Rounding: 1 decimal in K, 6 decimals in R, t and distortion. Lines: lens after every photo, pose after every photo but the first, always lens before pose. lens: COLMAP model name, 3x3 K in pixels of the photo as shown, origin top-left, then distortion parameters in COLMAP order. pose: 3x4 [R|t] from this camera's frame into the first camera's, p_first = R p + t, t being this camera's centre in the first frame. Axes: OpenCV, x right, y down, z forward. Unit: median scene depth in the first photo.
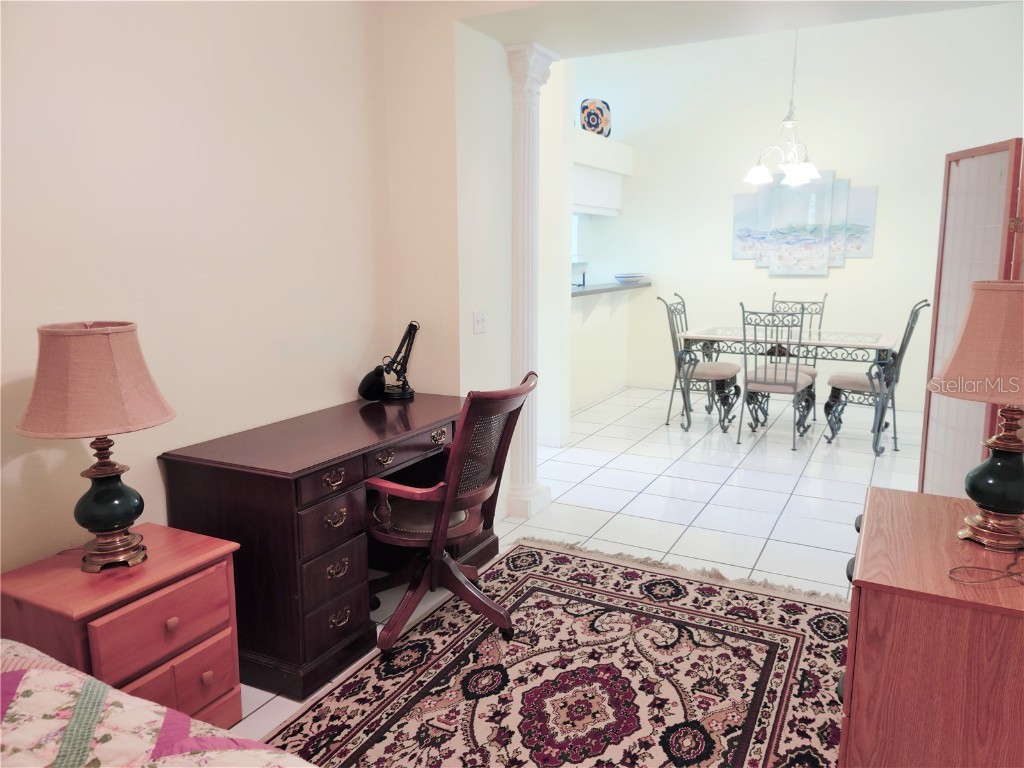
lens RADIAL K [[746.4, 0, 519.9], [0, 746.4, 382.2], [0, 0, 1]] dist [0.077779, -0.067103]
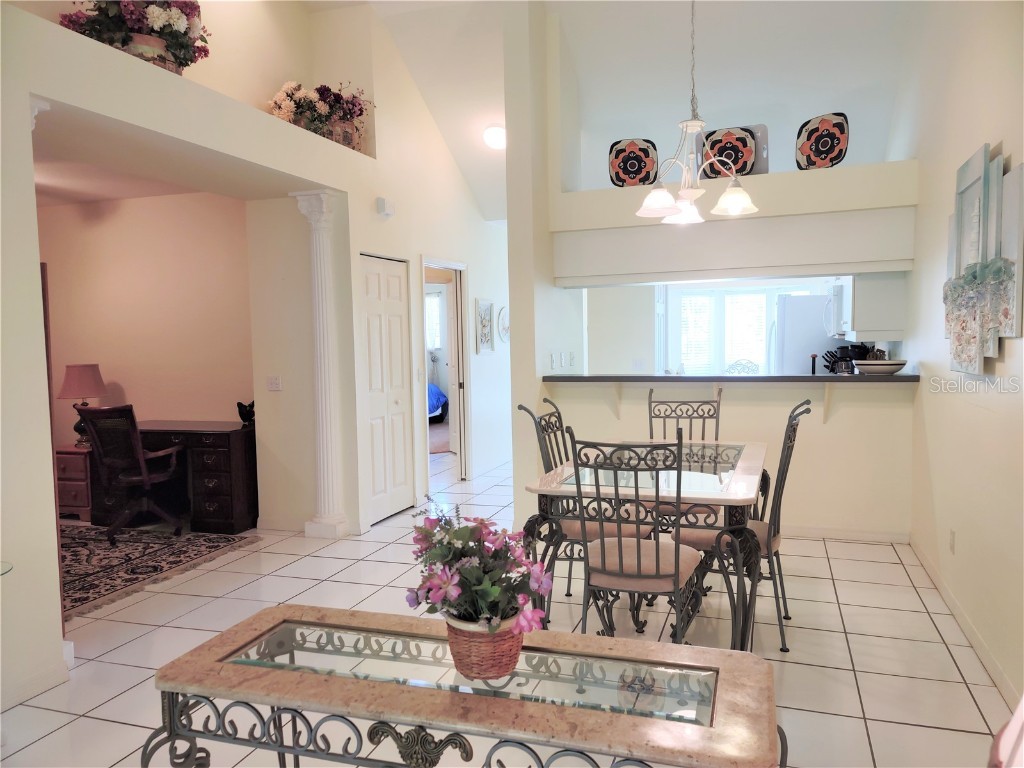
lens RADIAL K [[746.4, 0, 516.3], [0, 746.4, 382.5], [0, 0, 1]] dist [0.077779, -0.067103]
pose [[0.145882, 0.059912, -0.987486, 1.742356], [-0.155532, 0.987141, 0.036915, -0.245298], [0.977000, 0.148200, 0.153324, 1.453265]]
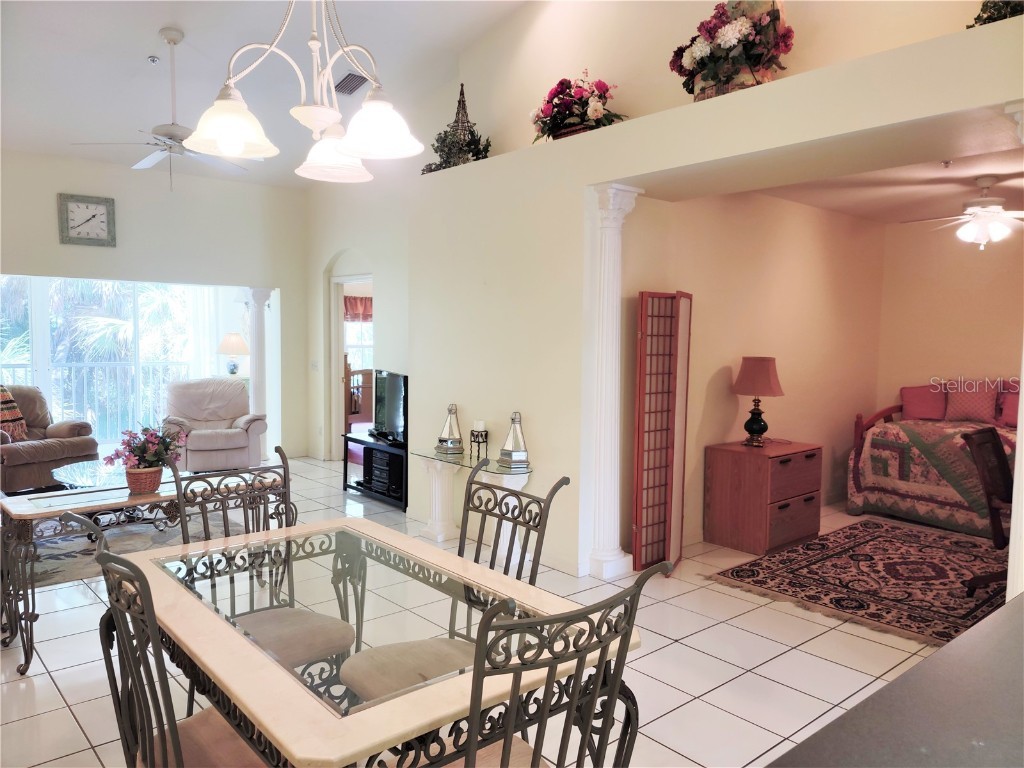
lens RADIAL K [[746.4, 0, 524.4], [0, 746.4, 380.8], [0, 0, 1]] dist [0.077779, -0.067103]
pose [[-0.935381, -0.036206, 0.351782, 0.277337], [0.049384, 0.971625, 0.231312, -0.451495], [-0.350176, 0.233738, -0.907052, 2.375990]]
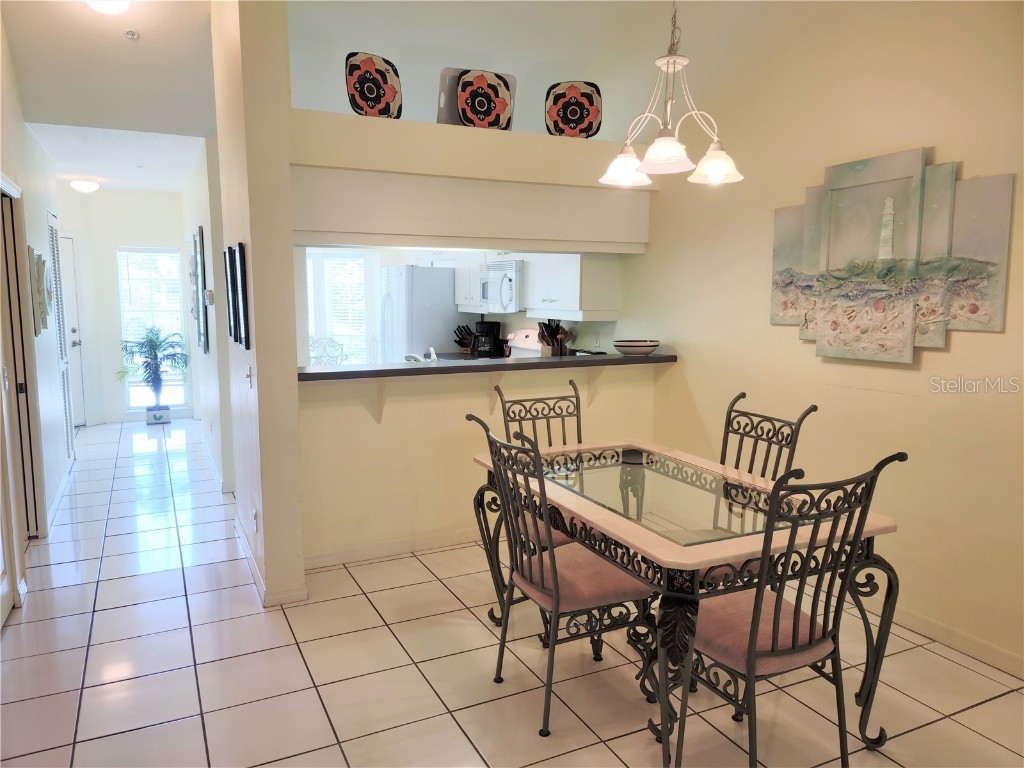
lens RADIAL K [[746.4, 0, 521.4], [0, 746.4, 381.3], [0, 0, 1]] dist [0.077779, -0.067103]
pose [[0.806079, 0.072277, -0.587378, 1.062831], [-0.106330, 0.994051, -0.023603, -0.204110], [0.582178, 0.081482, 0.808968, 1.023605]]
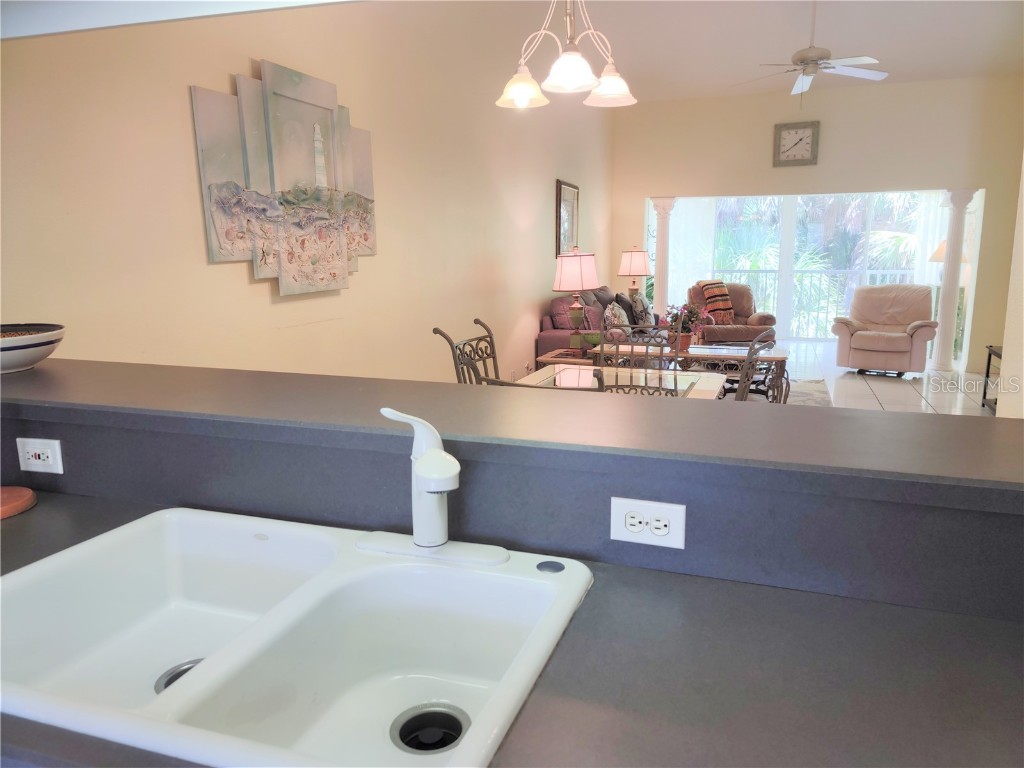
lens RADIAL K [[746.4, 0, 522.3], [0, 746.4, 373.6], [0, 0, 1]] dist [0.077779, -0.067103]
pose [[-0.154208, -0.165814, 0.974025, -0.275194], [0.175310, 0.965584, 0.192132, -0.355386], [-0.972361, 0.200385, -0.119832, 2.073516]]
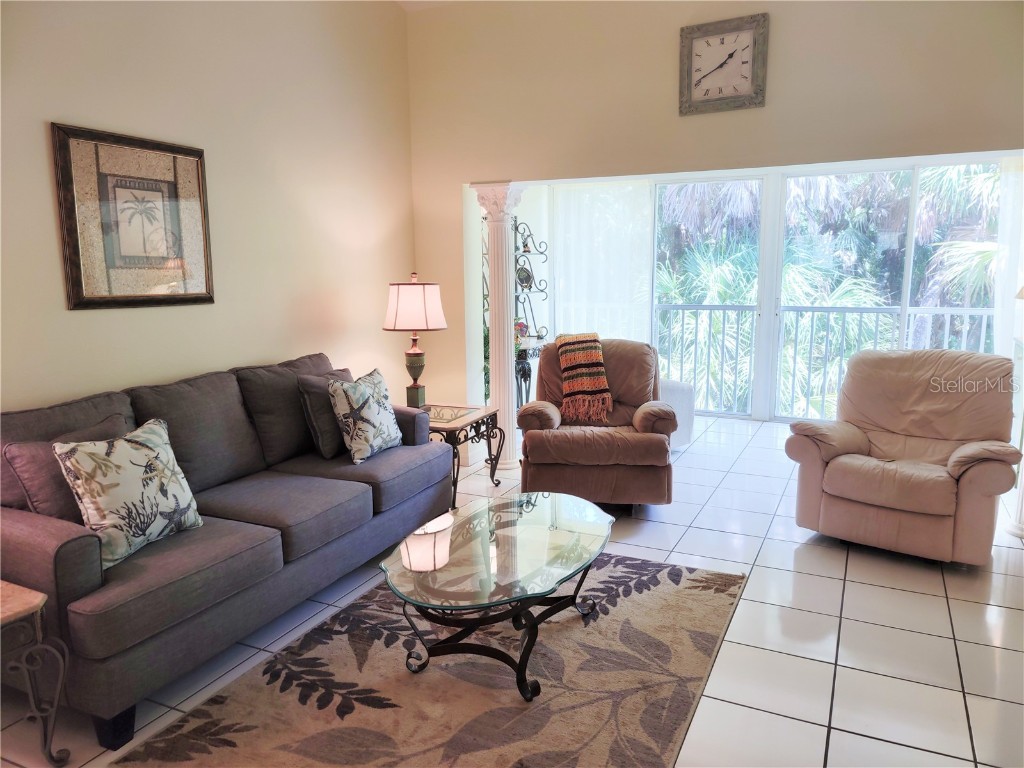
lens RADIAL K [[746.4, 0, 515.4], [0, 746.4, 384.0], [0, 0, 1]] dist [0.077779, -0.067103]
pose [[-0.032327, -0.164454, 0.985855, 0.948427], [0.185315, 0.968281, 0.167600, -0.204741], [-0.982147, 0.188111, -0.000826, 1.099389]]
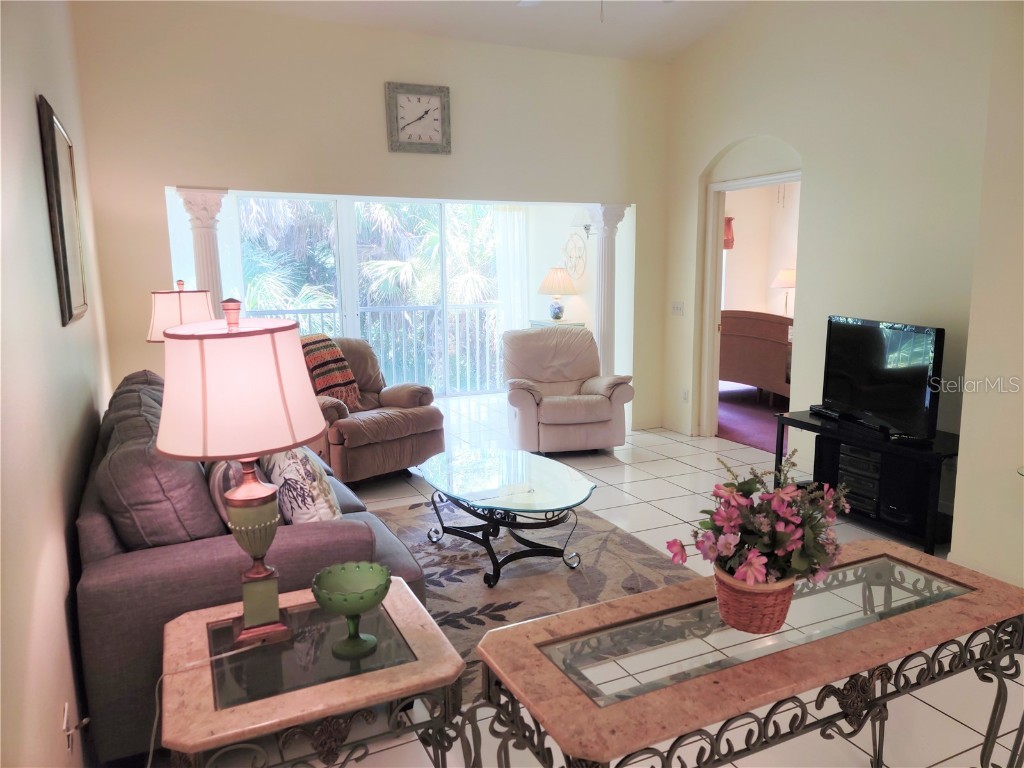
lens RADIAL K [[746.4, 0, 527.0], [0, 746.4, 380.5], [0, 0, 1]] dist [0.077779, -0.067103]
pose [[-0.806339, -0.082762, 0.585635, 1.087978], [0.113845, 0.949928, 0.290992, -0.360348], [-0.580394, 0.301309, -0.756542, 1.973019]]
